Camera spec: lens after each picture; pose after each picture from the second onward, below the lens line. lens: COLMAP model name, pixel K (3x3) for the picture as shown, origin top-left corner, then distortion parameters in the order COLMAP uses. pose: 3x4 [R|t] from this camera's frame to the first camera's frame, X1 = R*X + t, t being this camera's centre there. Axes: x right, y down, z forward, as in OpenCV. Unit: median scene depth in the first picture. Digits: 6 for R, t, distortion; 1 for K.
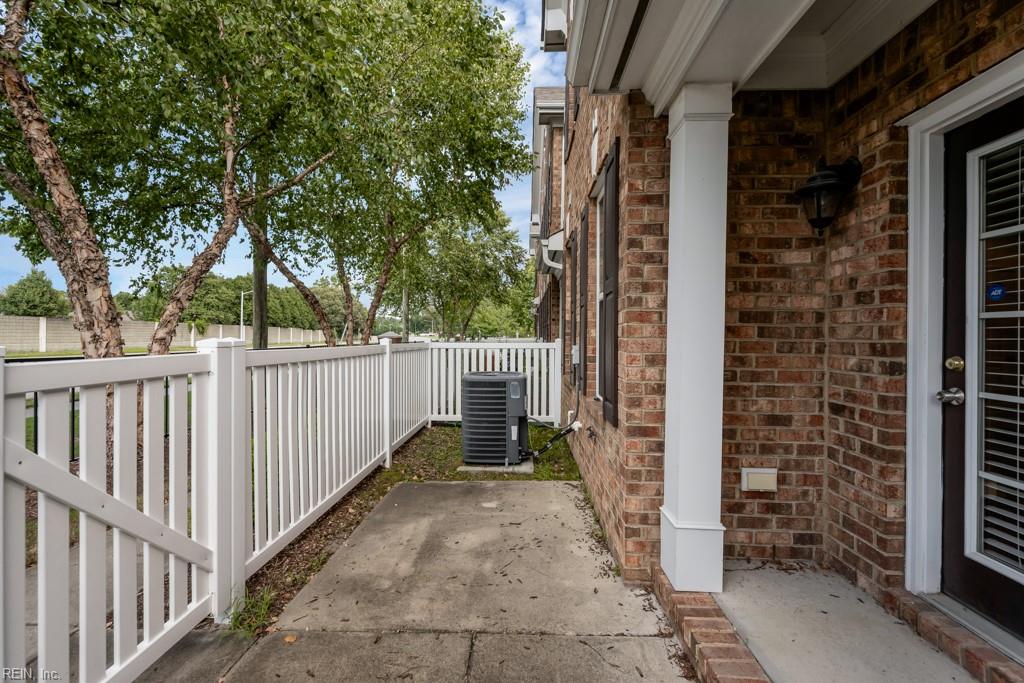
lens RADIAL K [[420.6, 0, 502.6], [0, 420.6, 334.5], [0, 0, 1]] dist [-0.001075, -0.001136]
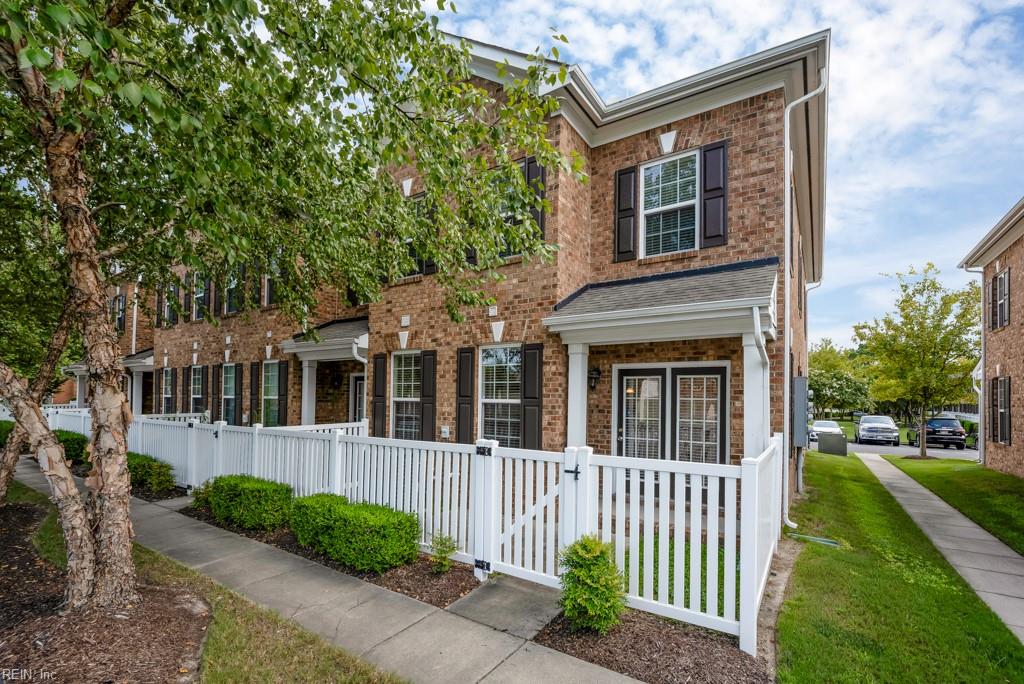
lens RADIAL K [[447.4, 0, 518.5], [0, 447.4, 386.2], [0, 0, 1]] dist [-0.000001, -0.001002]
pose [[0.499085, 0.018224, 0.866362, -2.391750], [-0.008582, 0.999834, -0.016087, -0.209952], [-0.866511, 0.000594, 0.499158, -0.194491]]
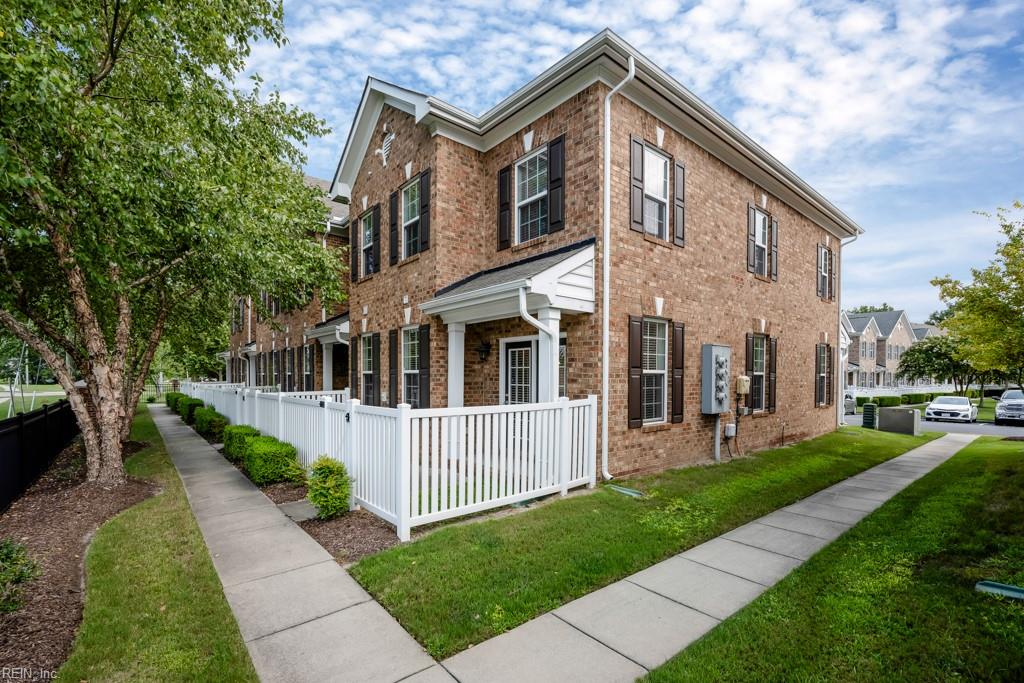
lens RADIAL K [[447.4, 0, 495.4], [0, 447.4, 377.7], [0, 0, 1]] dist [-0.000001, -0.001002]
pose [[0.735256, -0.014650, 0.677631, -1.824692], [0.006411, 0.999872, 0.014660, -0.152440], [-0.677759, -0.006435, 0.735256, -1.967910]]
